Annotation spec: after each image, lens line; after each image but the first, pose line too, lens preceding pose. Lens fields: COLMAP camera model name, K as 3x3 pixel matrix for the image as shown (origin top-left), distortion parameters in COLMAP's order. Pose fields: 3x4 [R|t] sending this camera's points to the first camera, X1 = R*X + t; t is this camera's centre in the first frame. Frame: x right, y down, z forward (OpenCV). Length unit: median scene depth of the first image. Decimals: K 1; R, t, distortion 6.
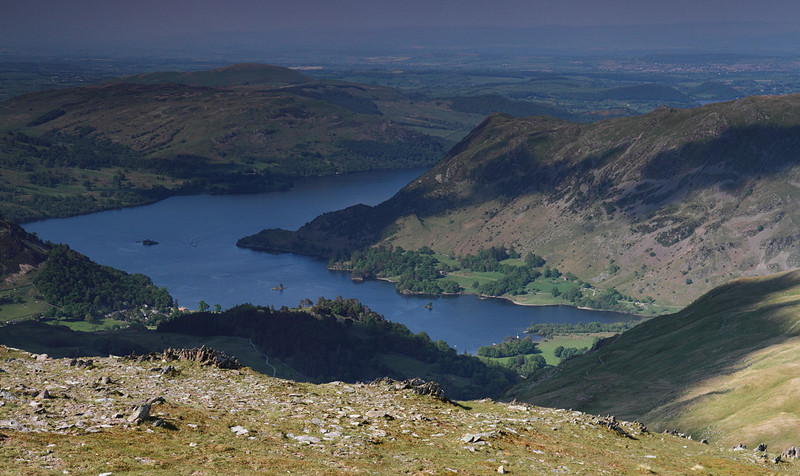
lens RADIAL K [[1901.9, 0, 405.4], [0, 1901.9, 240.1], [0, 0, 1]] dist [0.327763, 0.000000]
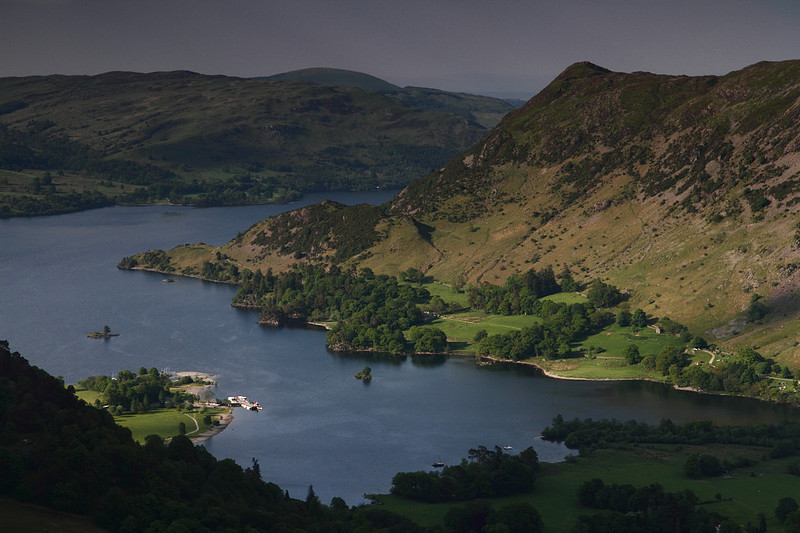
lens RADIAL K [[1971.5, 0, 400.5], [0, 1971.5, 267.1], [0, 0, 1]] dist [0.323100, 0.000000]
pose [[0.995354, 0.023045, -0.093487, 0.058904], [-0.025516, 0.999354, -0.025316, 0.017067], [0.092843, 0.027583, 0.995299, 0.433032]]
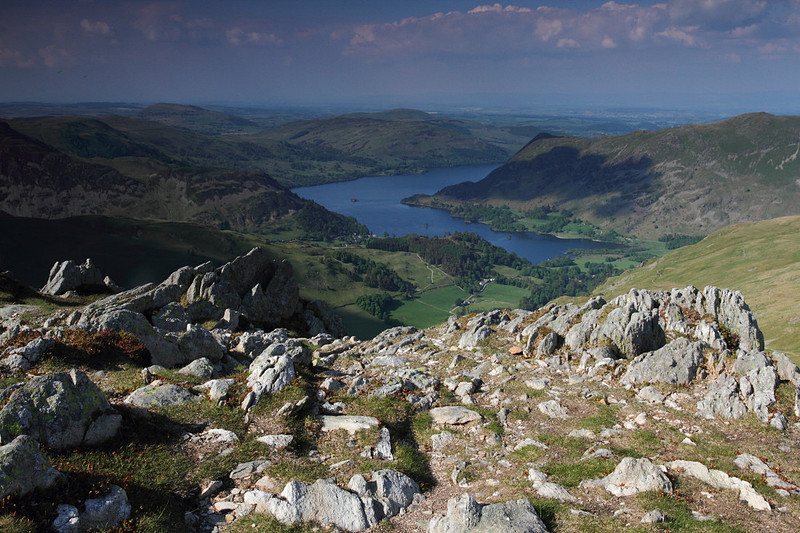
lens RADIAL K [[962.3, 0, 399.7], [0, 962.3, 264.7], [0, 0, 1]] dist [0.057801, 0.000000]
pose [[0.996987, 0.024224, -0.073683, -0.020526], [-0.019487, 0.997737, 0.064347, 0.003008], [0.075075, -0.062717, 0.995204, 0.069105]]
